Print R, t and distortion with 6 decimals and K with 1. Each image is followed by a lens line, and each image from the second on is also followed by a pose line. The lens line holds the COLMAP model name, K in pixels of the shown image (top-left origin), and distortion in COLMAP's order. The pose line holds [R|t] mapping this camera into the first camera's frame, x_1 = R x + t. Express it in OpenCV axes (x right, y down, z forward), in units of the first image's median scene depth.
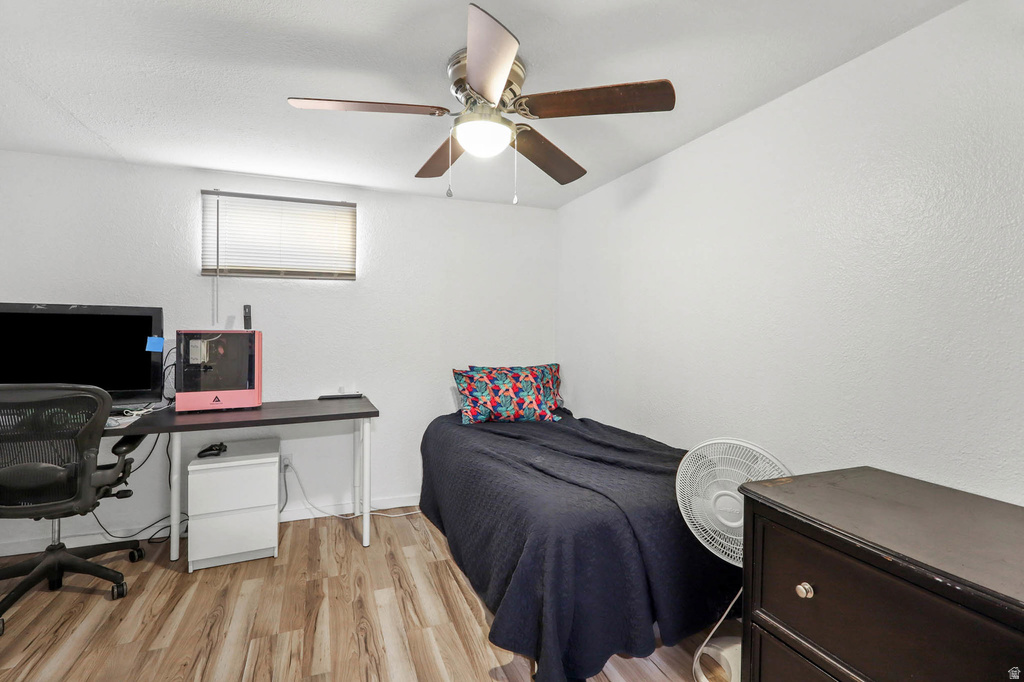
lens RADIAL K [[483.3, 0, 501.8], [0, 483.3, 333.2], [0, 0, 1]] dist [-0.003554, 0.001782]
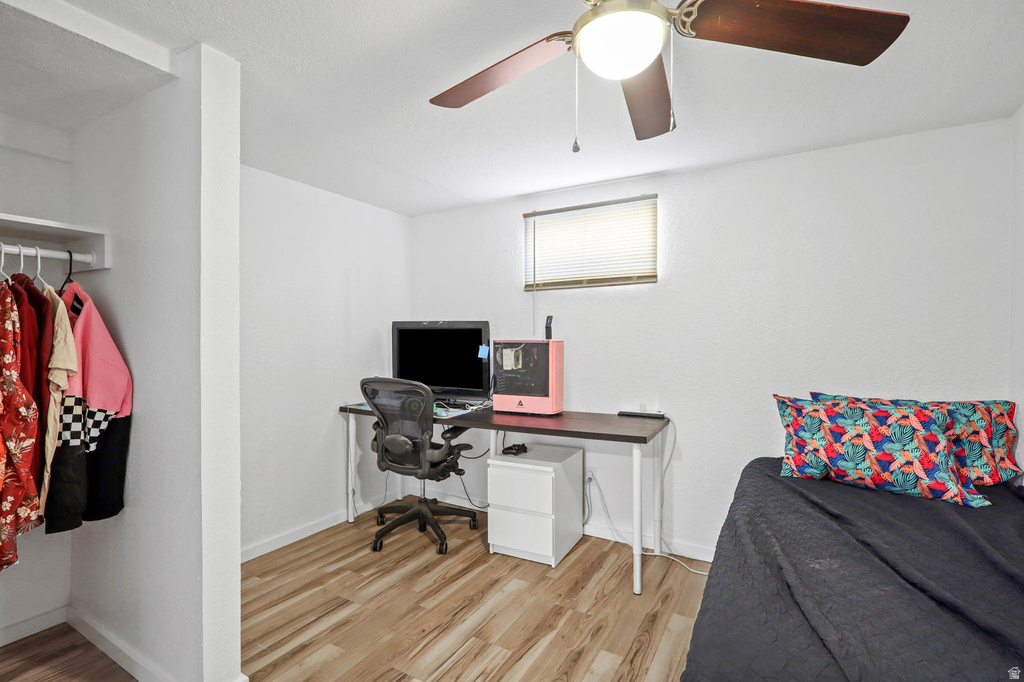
lens RADIAL K [[483.3, 0, 508.6], [0, 483.3, 344.8], [0, 0, 1]] dist [-0.003554, 0.001782]
pose [[0.621513, 0.005480, -0.783385, 0.240268], [-0.004484, 0.999984, 0.003438, 0.000508], [0.783391, 0.001376, 0.621528, 0.290108]]
